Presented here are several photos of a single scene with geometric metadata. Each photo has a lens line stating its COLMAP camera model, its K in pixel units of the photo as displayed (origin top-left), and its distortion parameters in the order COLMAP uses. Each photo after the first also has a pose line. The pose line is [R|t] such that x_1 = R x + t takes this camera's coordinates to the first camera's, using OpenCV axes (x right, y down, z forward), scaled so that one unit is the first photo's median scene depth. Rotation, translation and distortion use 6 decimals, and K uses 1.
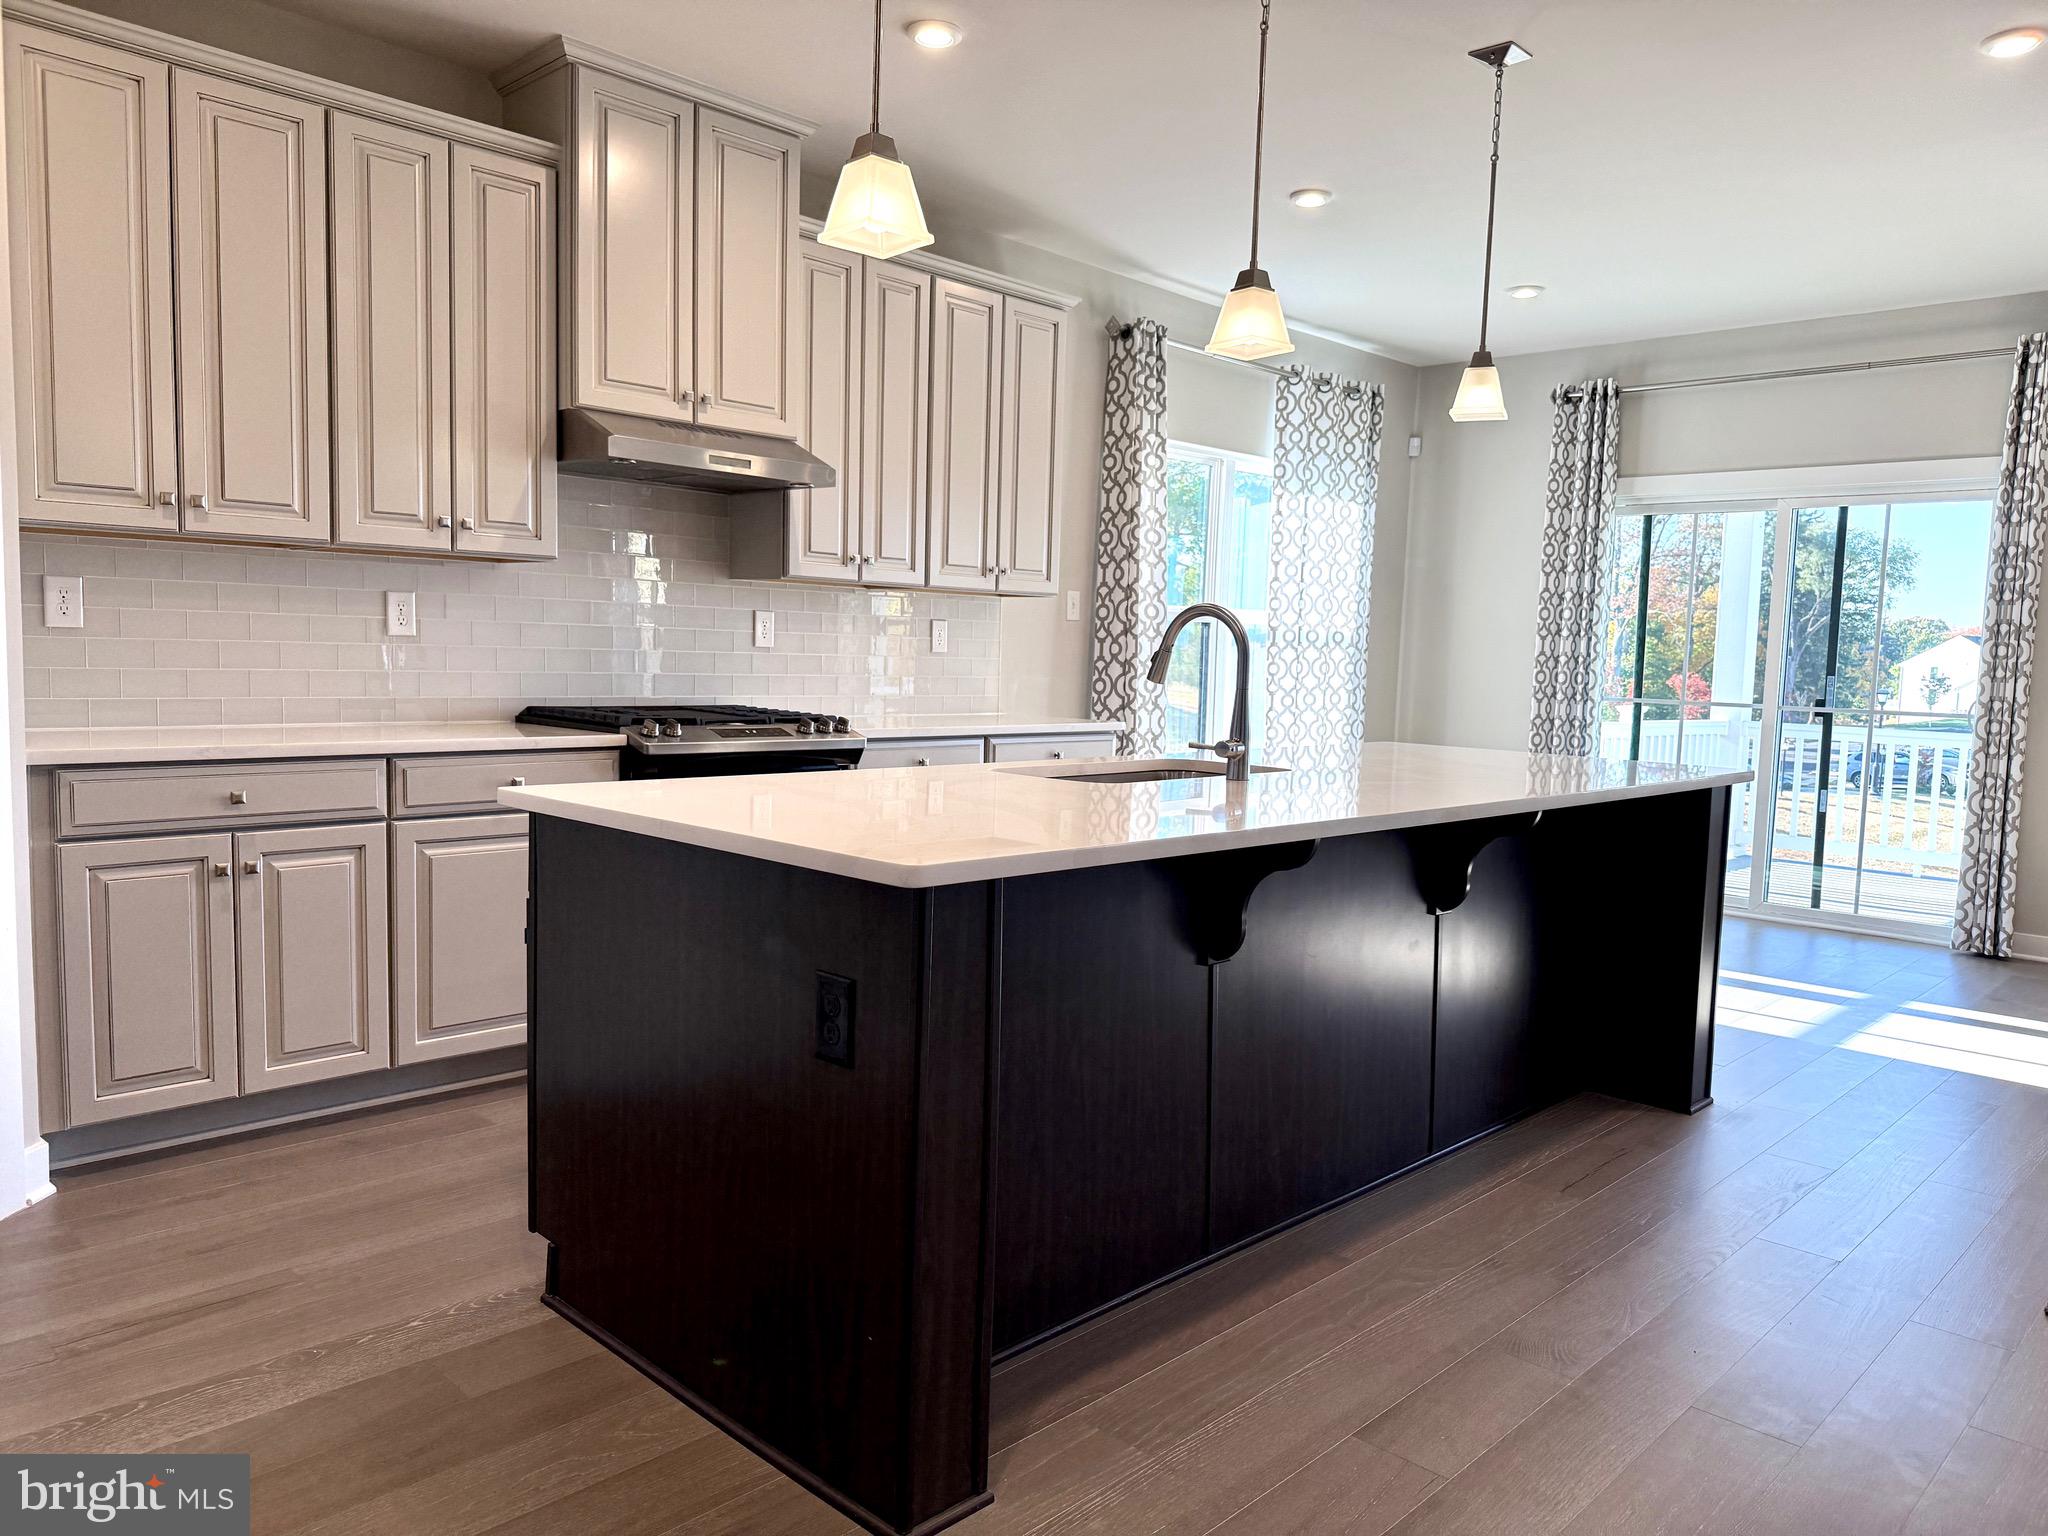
lens RADIAL K [[1439.0, 0, 1022.2], [0, 1439.0, 778.3], [0, 0, 1]] dist [0.063149, -0.085992]
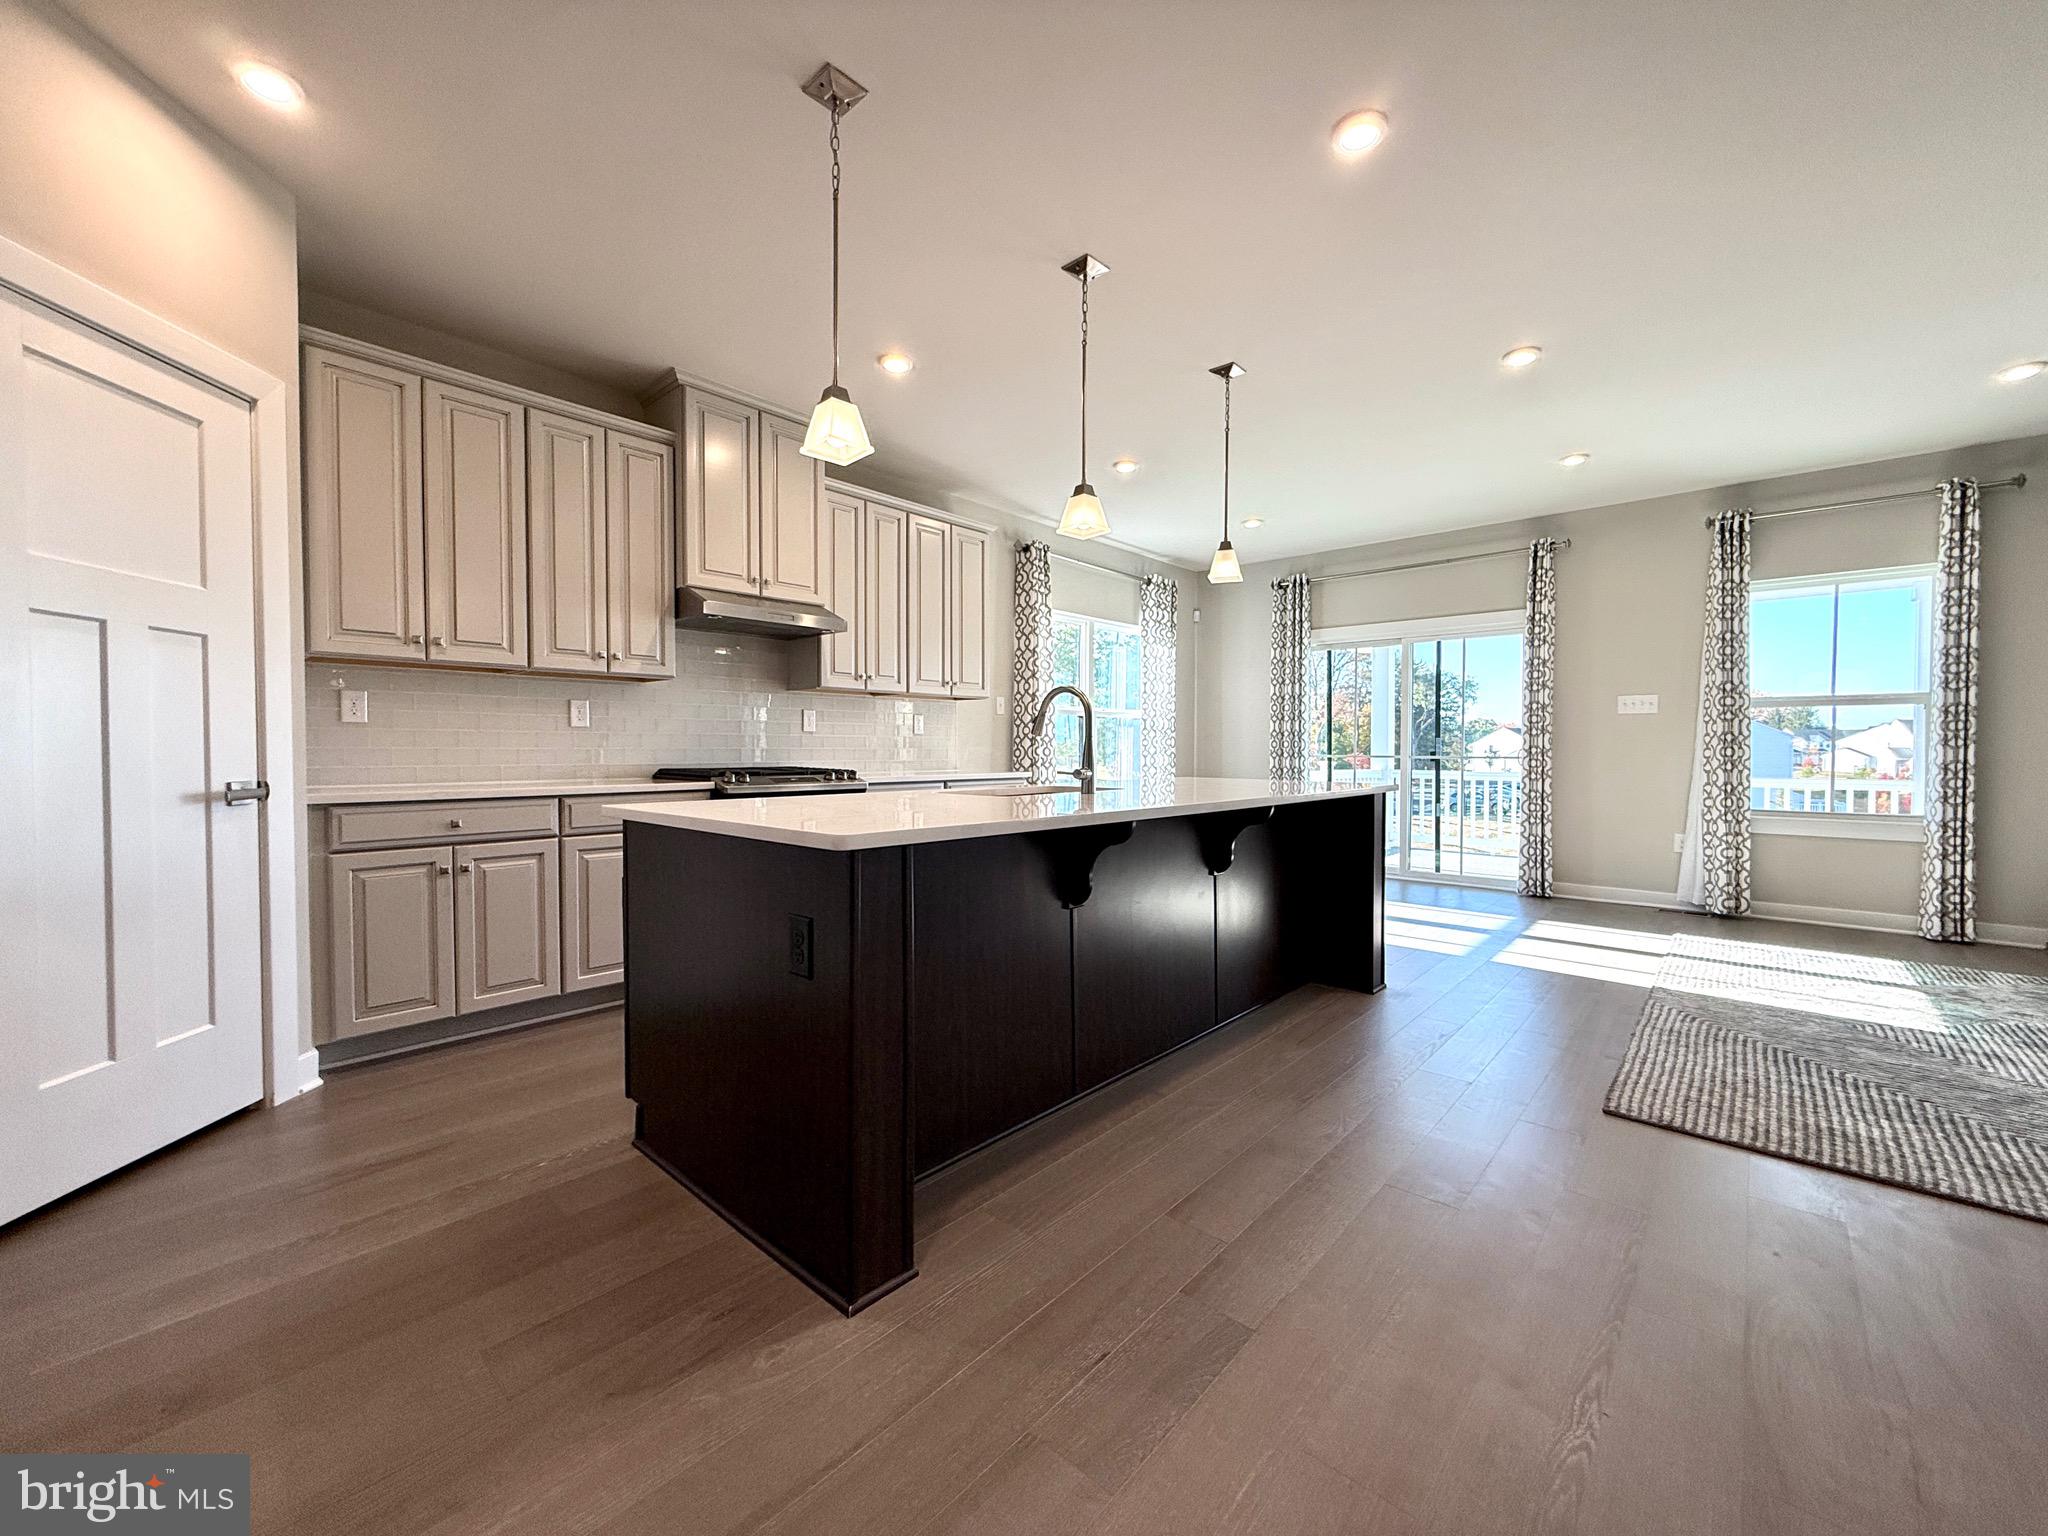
lens RADIAL K [[814.3, 0, 1018.1], [0, 814.3, 766.7], [0, 0, 1]] dist [0.001448, 0.000108]
pose [[0.999067, -0.028271, 0.032653, 0.036275], [0.030434, 0.997238, -0.067757, 0.025280], [-0.030647, 0.068687, 0.997167, 0.078800]]
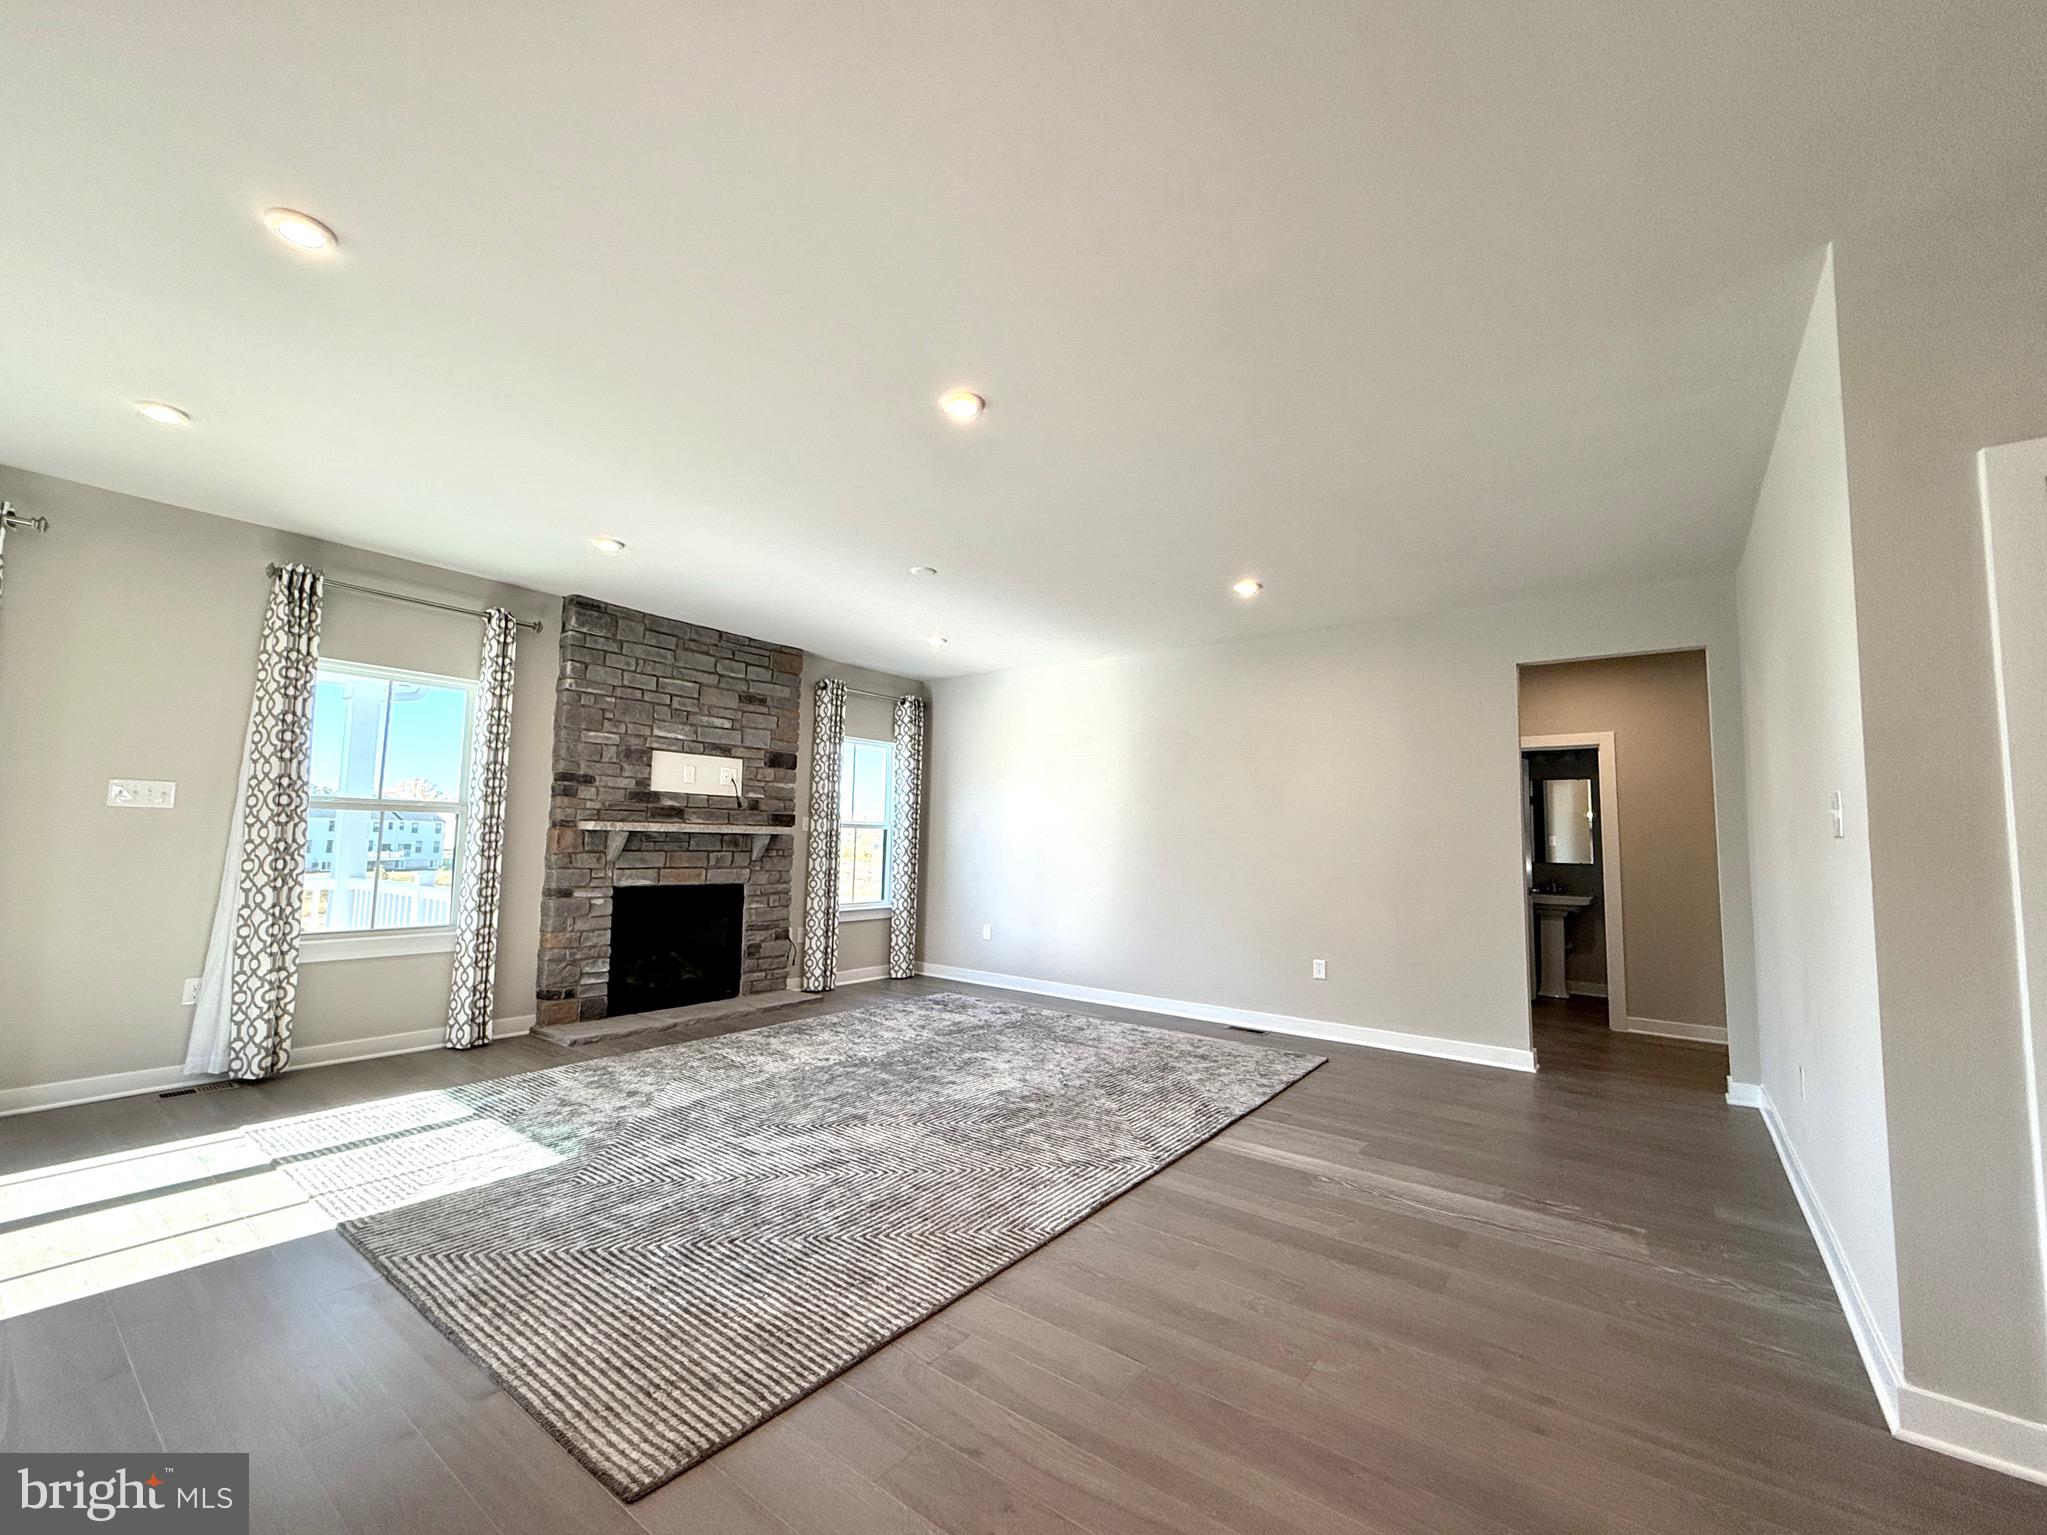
lens RADIAL K [[838.4, 0, 1019.5], [0, 838.4, 767.9], [0, 0, 1]] dist [-0.000854, -0.000046]
pose [[-0.119126, 0.055131, 0.991347, 0.053225], [0.066151, 0.996679, -0.047478, -0.061629], [-0.990673, 0.059922, -0.122377, 0.543943]]
